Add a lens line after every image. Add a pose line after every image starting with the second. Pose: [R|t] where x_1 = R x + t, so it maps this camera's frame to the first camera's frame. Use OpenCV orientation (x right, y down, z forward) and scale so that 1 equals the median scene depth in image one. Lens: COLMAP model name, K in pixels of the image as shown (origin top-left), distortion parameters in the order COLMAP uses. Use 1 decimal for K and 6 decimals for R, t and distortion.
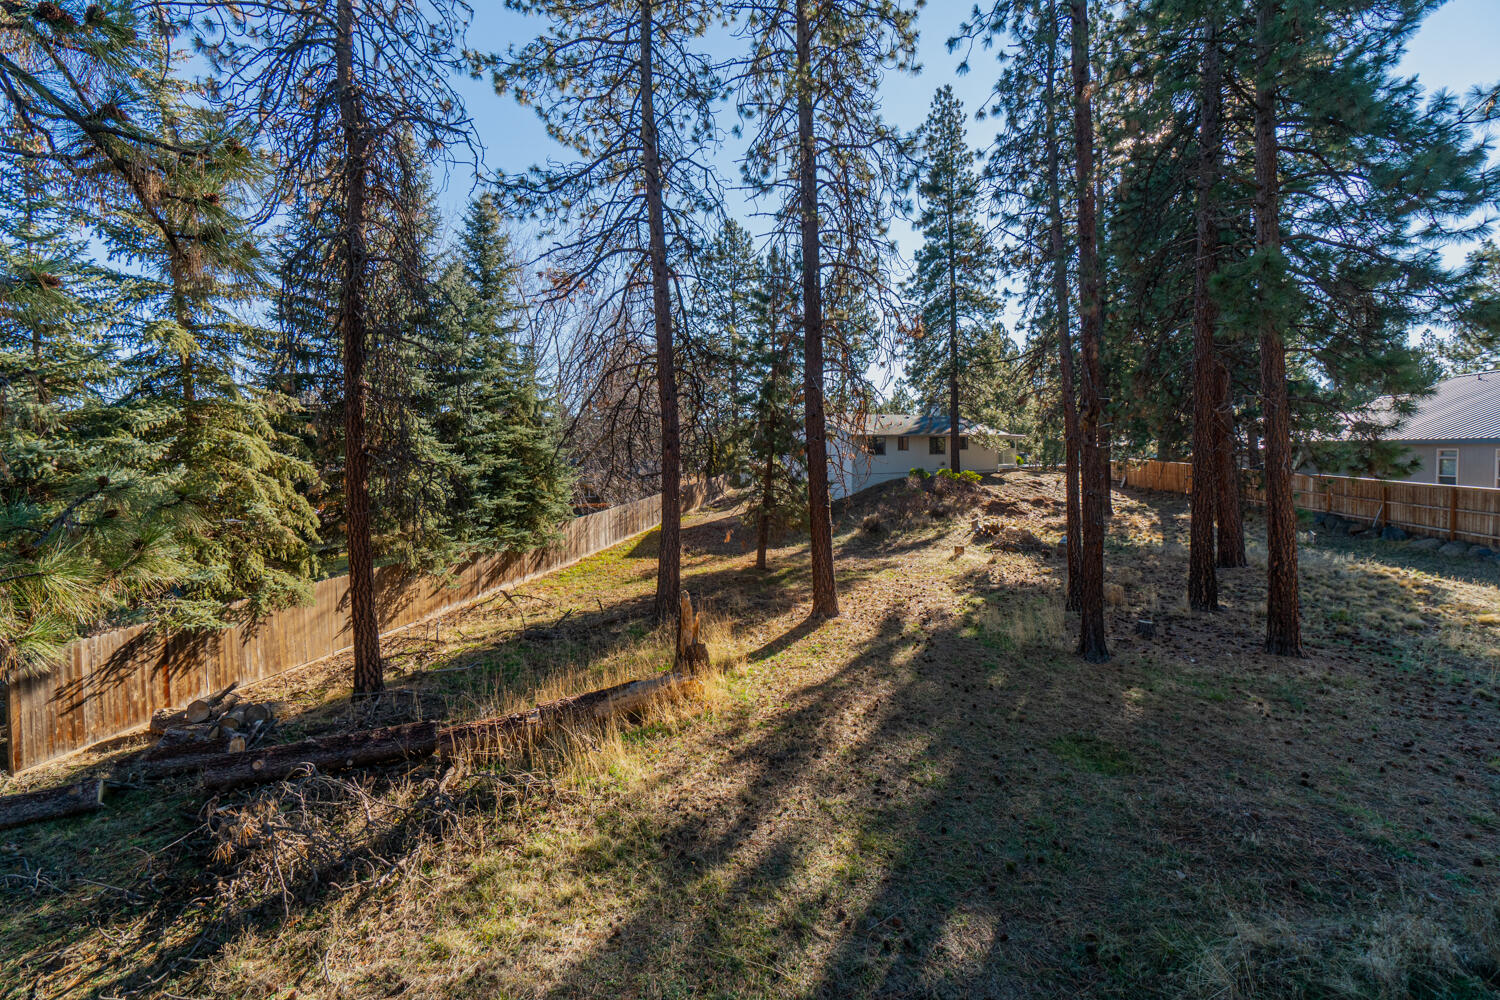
lens RADIAL K [[643.6, 0, 710.5], [0, 643.6, 498.8], [0, 0, 1]] dist [0.002689, 0.001073]
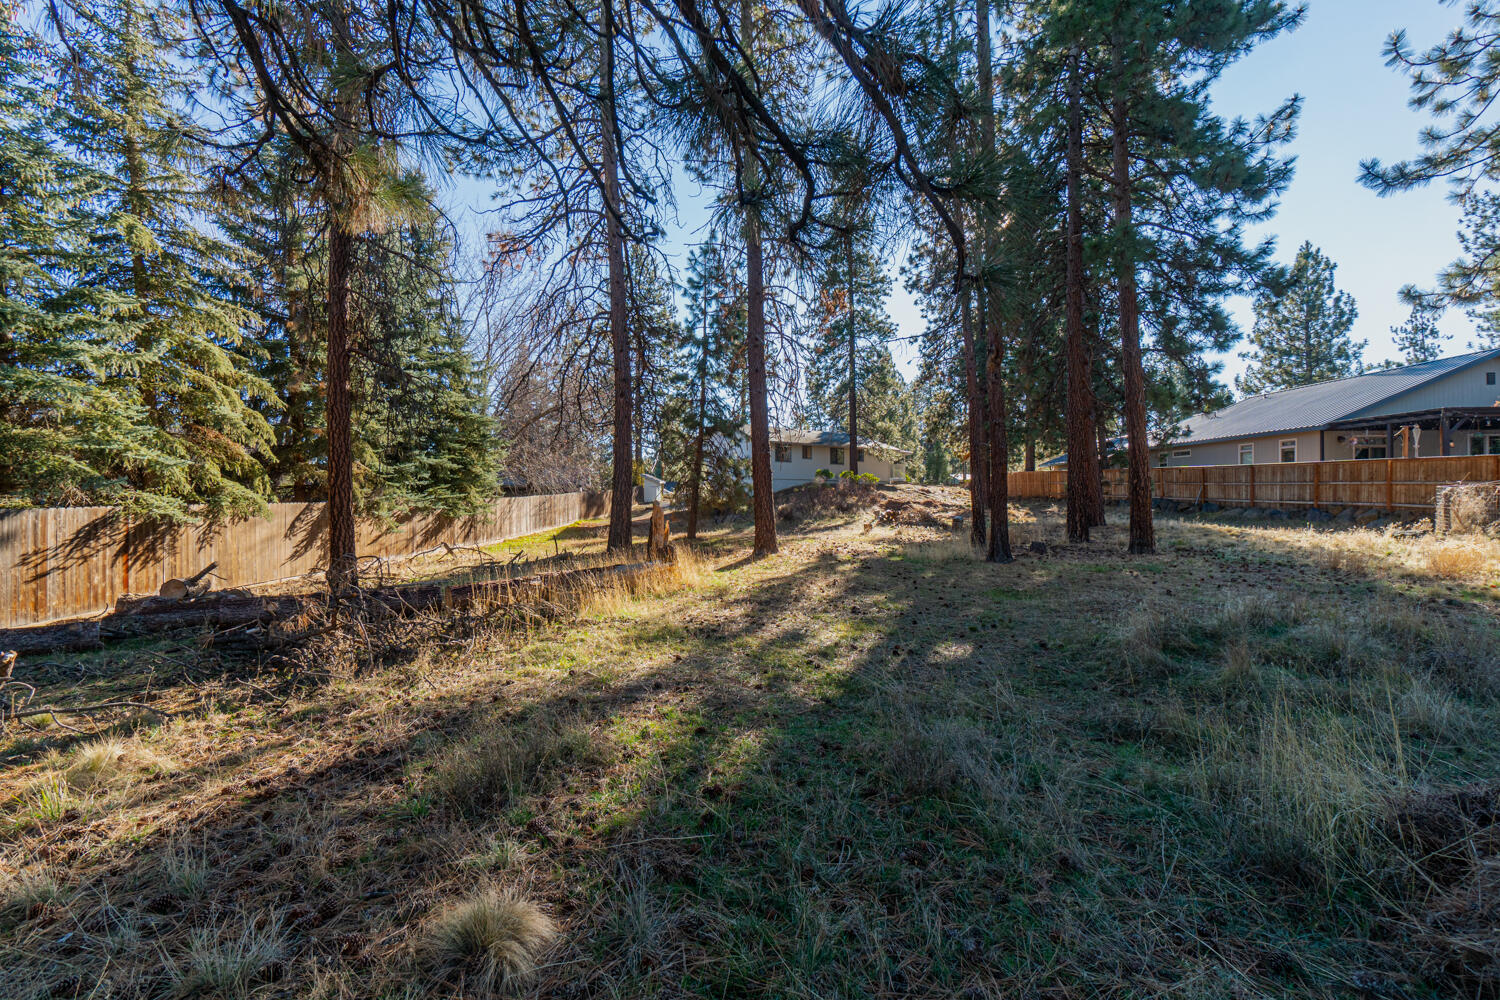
lens RADIAL K [[643.6, 0, 710.5], [0, 643.6, 498.8], [0, 0, 1]] dist [0.002689, 0.001073]
pose [[0.987123, 0.015422, 0.159221, -0.079663], [-0.008190, 0.998909, -0.045976, 0.124650], [-0.159756, 0.044080, 0.986172, -0.056592]]
